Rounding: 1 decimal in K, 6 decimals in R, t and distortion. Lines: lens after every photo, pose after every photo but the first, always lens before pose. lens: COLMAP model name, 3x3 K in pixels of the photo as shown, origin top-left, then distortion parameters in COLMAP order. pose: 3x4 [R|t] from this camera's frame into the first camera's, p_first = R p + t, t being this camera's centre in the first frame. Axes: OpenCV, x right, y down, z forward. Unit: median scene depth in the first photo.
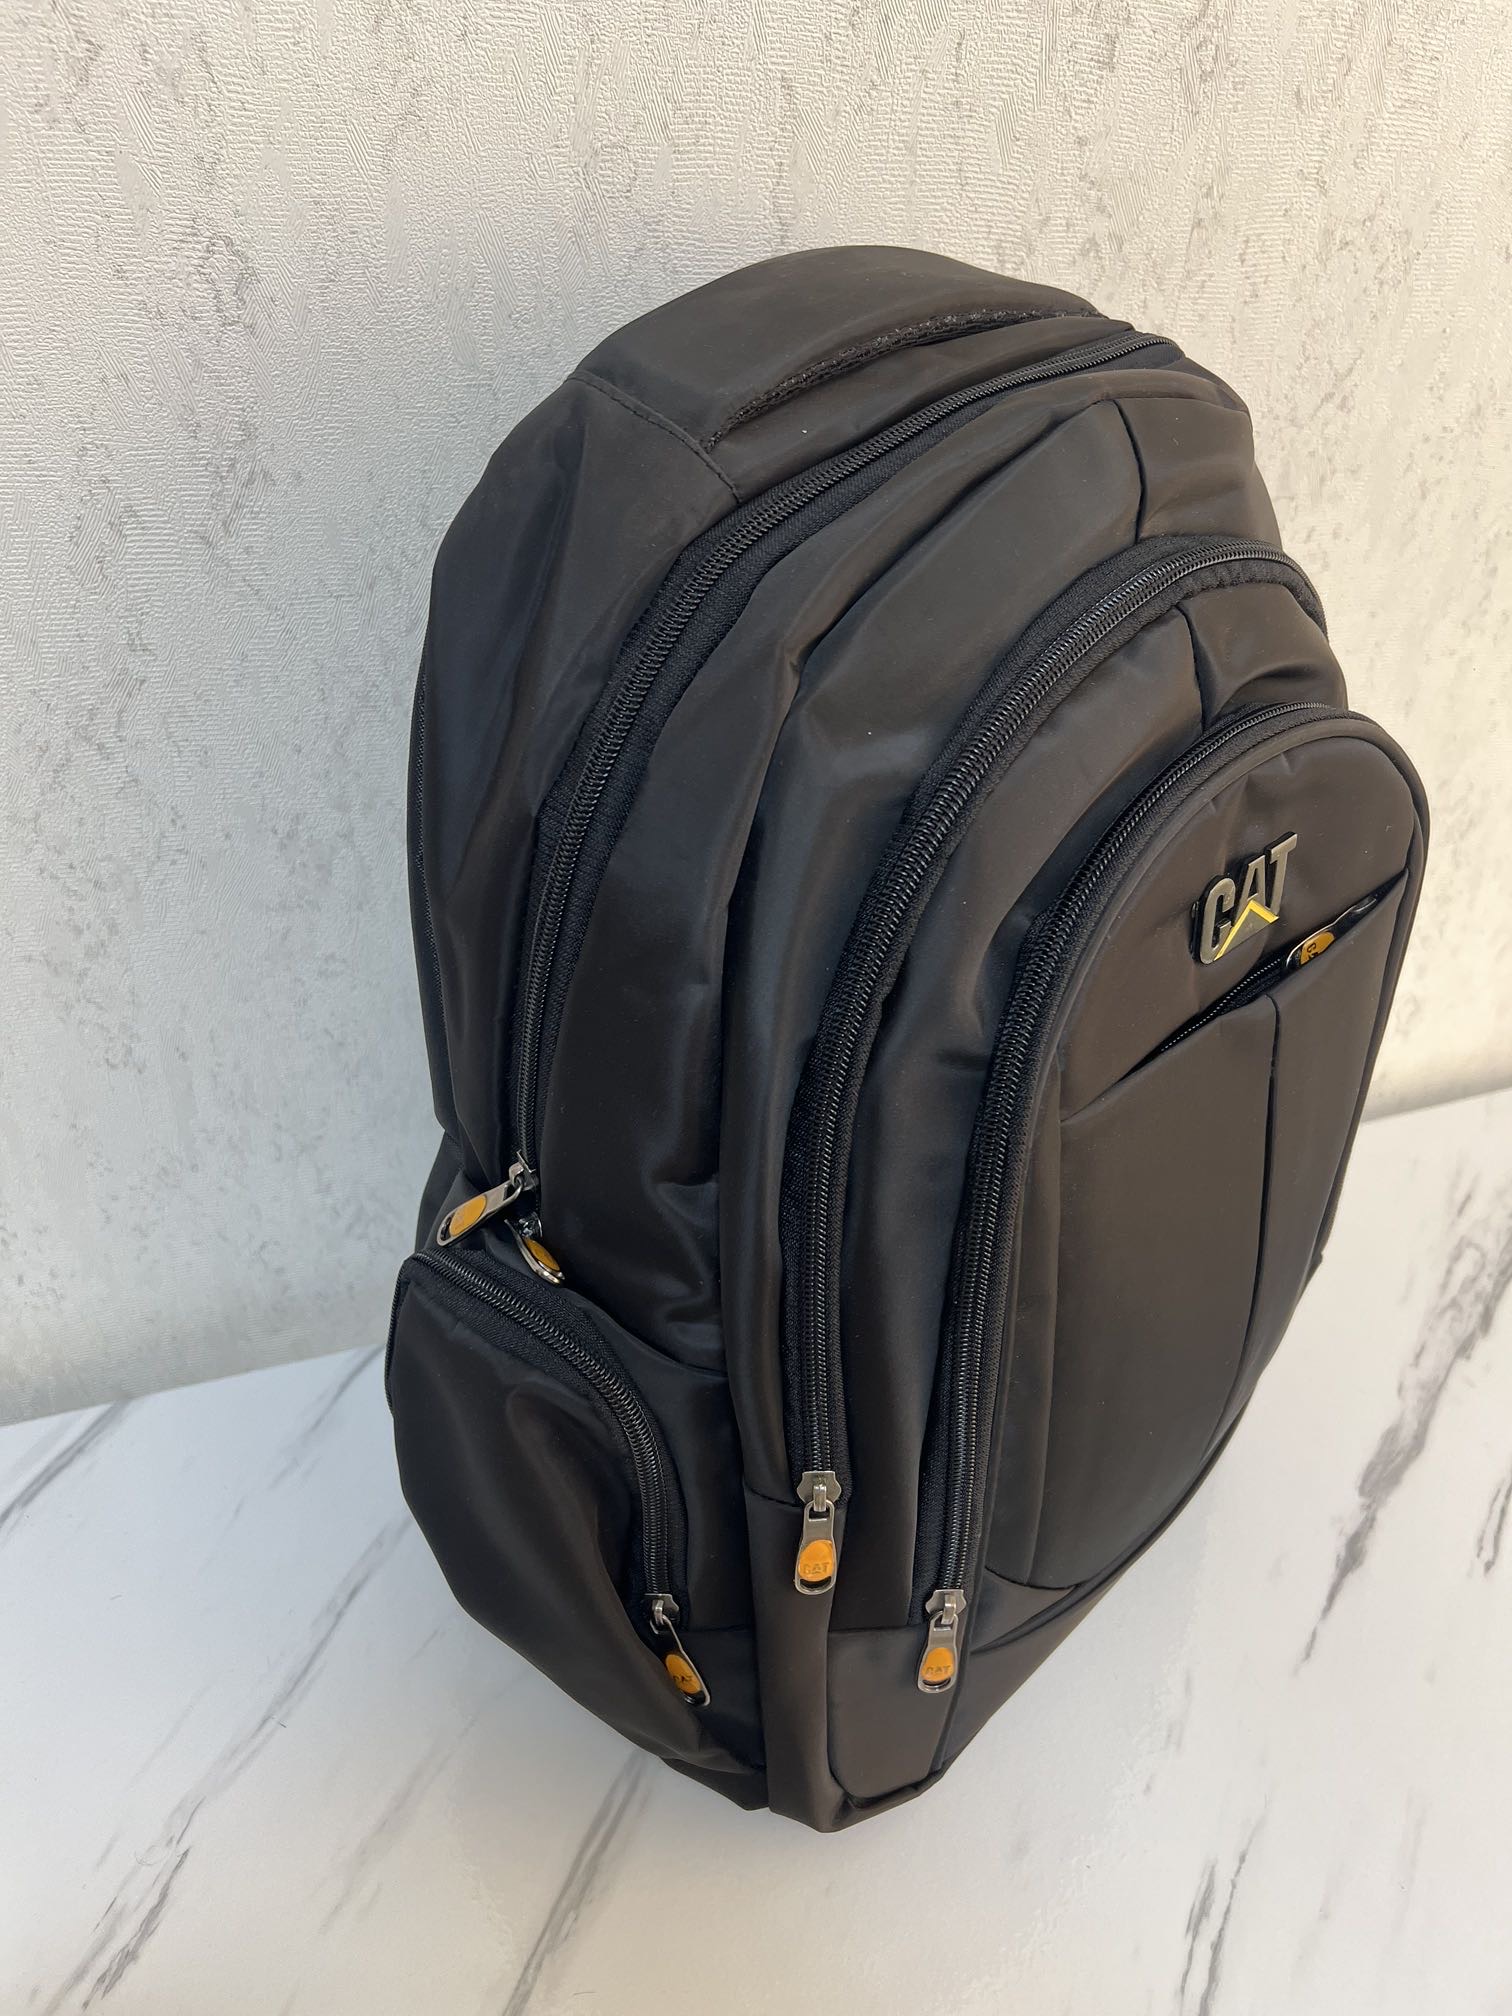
lens RADIAL K [[1518.8, 0, 746.5], [0, 1518.8, 1002.5], [0, 0, 1]] dist [0.025331, -0.047742]
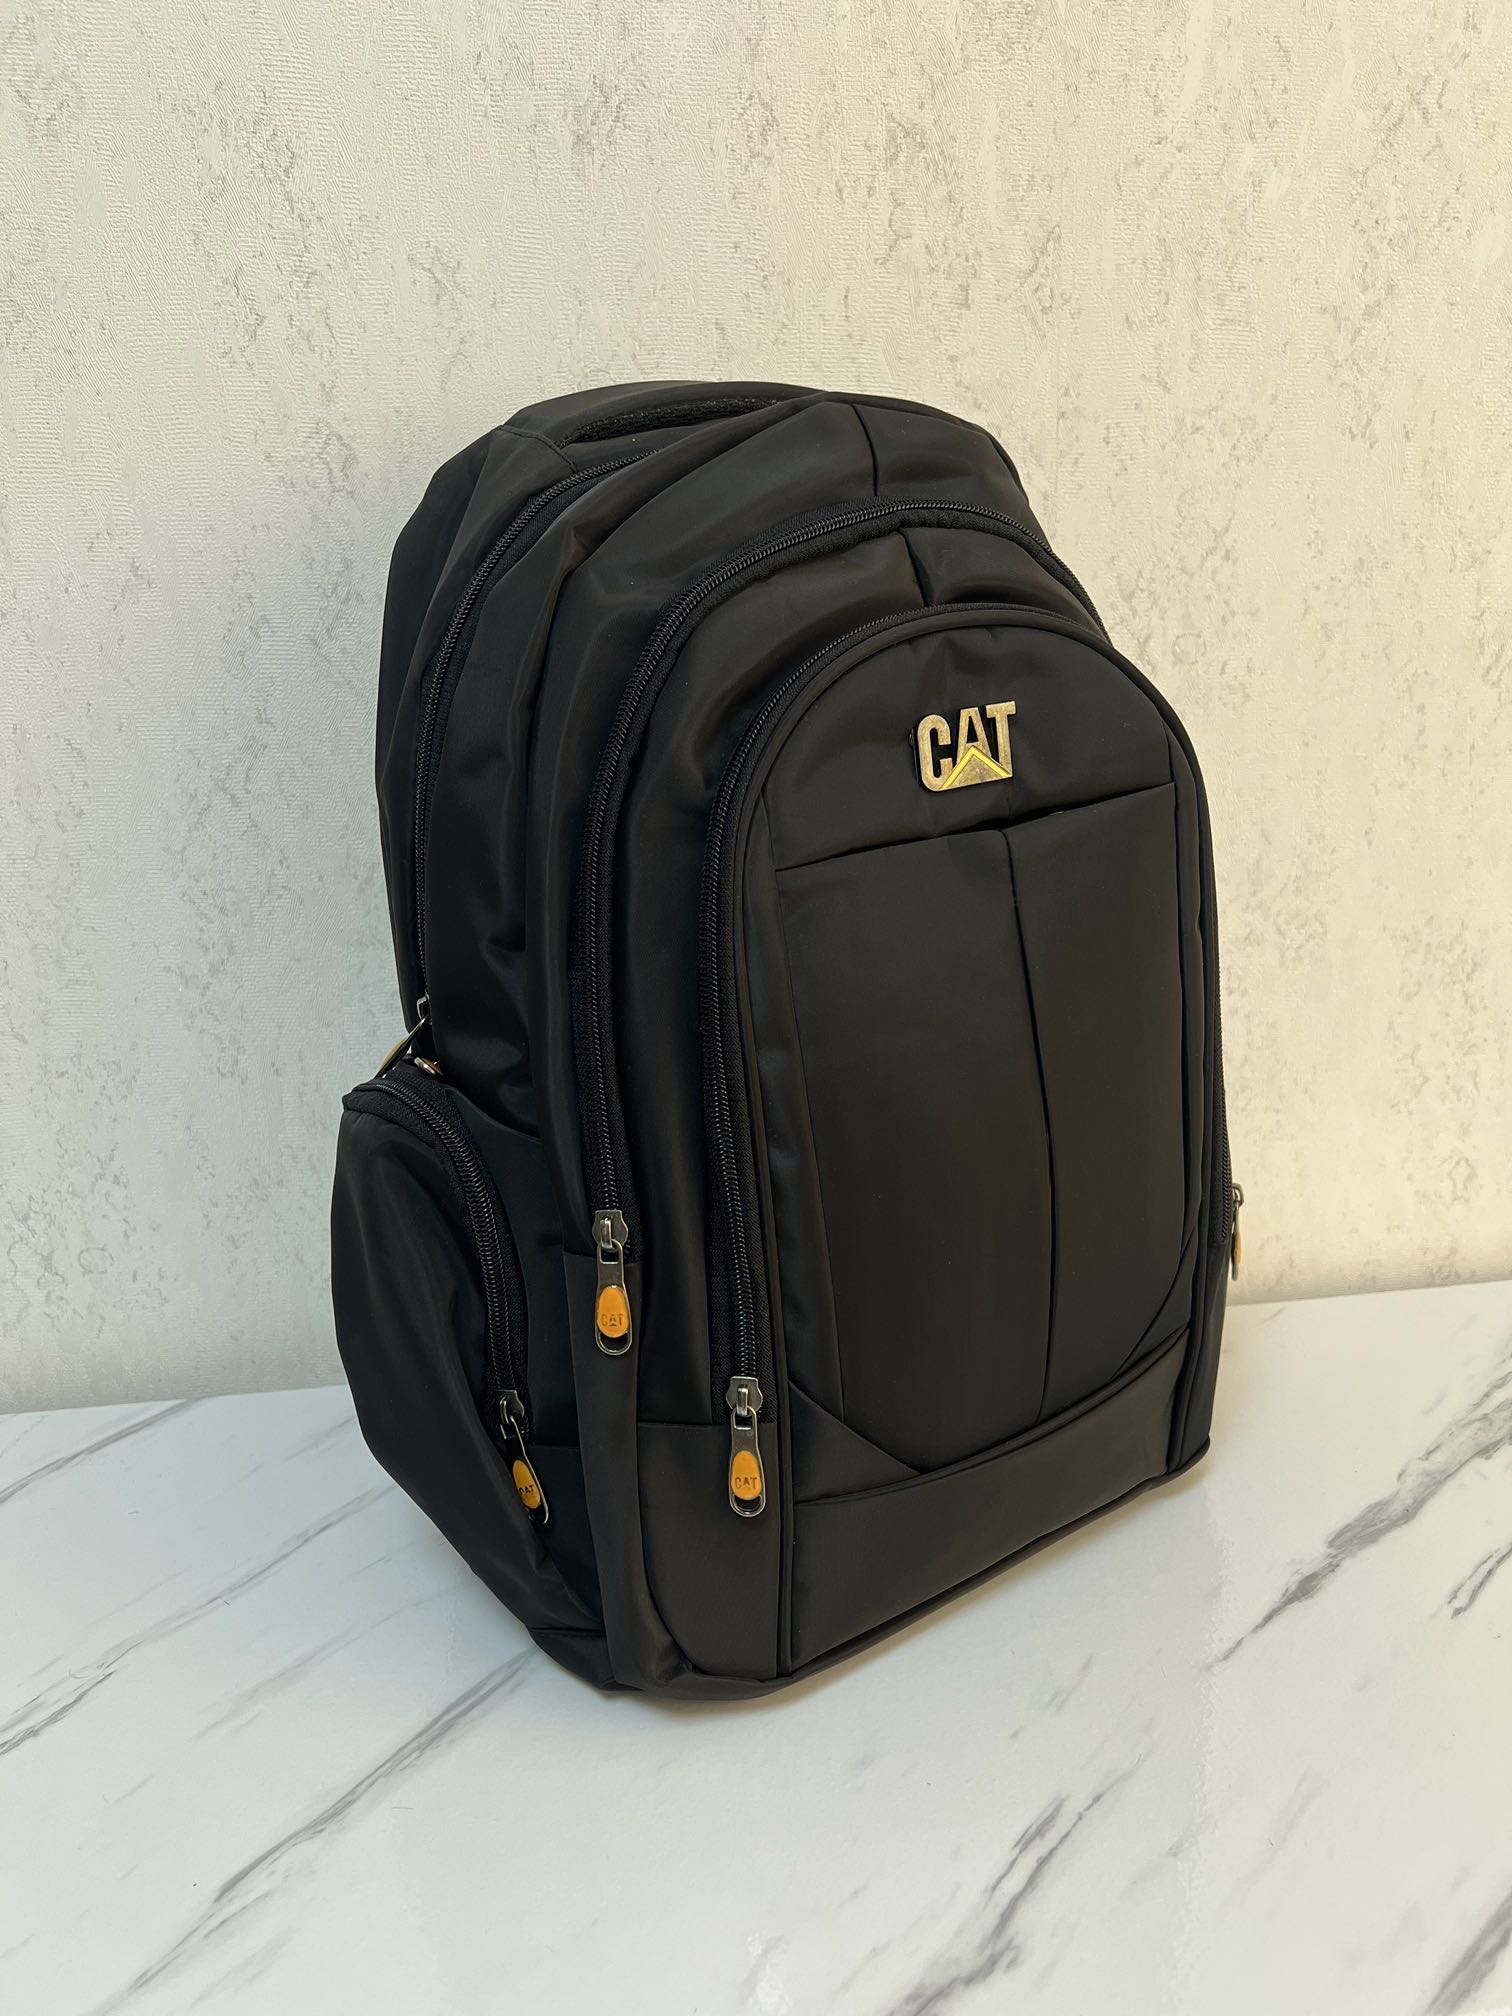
lens RADIAL K [[1518.8, 0, 753.0], [0, 1518.8, 1013.3], [0, 0, 1]] dist [0.025331, -0.047742]
pose [[0.972160, -0.011866, -0.234019, 0.356334], [-0.071052, 0.936767, -0.342664, 0.460321], [0.223287, 0.349752, 0.909844, -0.074616]]
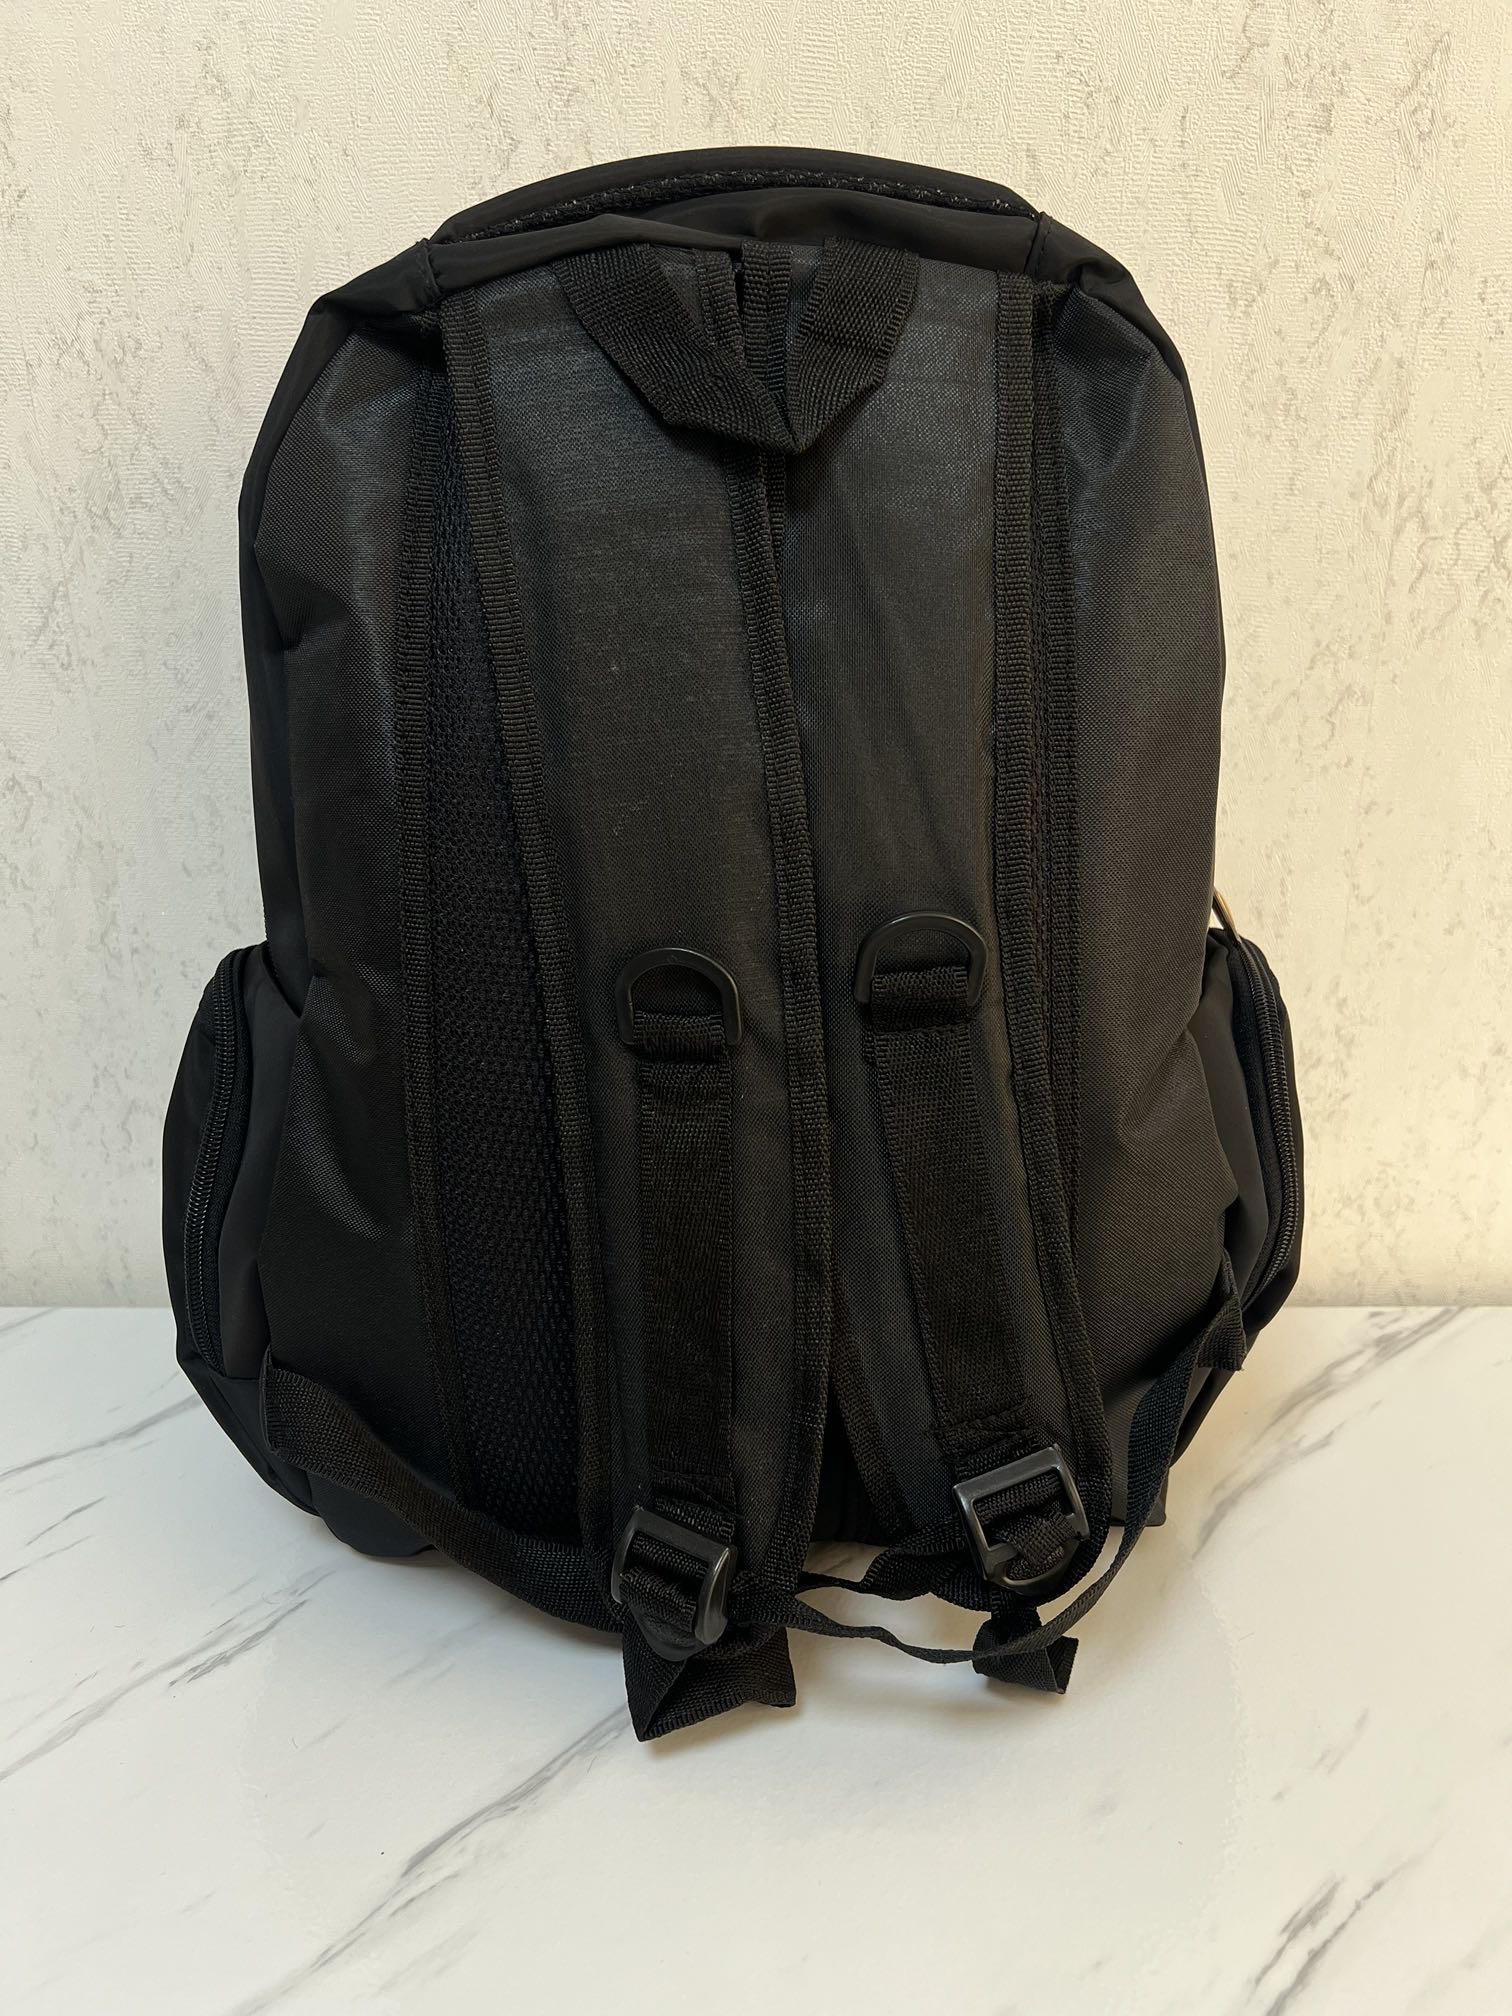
lens RADIAL K [[1518.8, 0, 747.0], [0, 1518.8, 1024.3], [0, 0, 1]] dist [0.025331, -0.047742]
pose [[0.934519, 0.069820, -0.348996, 0.269994], [-0.167079, 0.951869, -0.256962, 0.399908], [0.314258, 0.298446, 0.901206, 0.013953]]
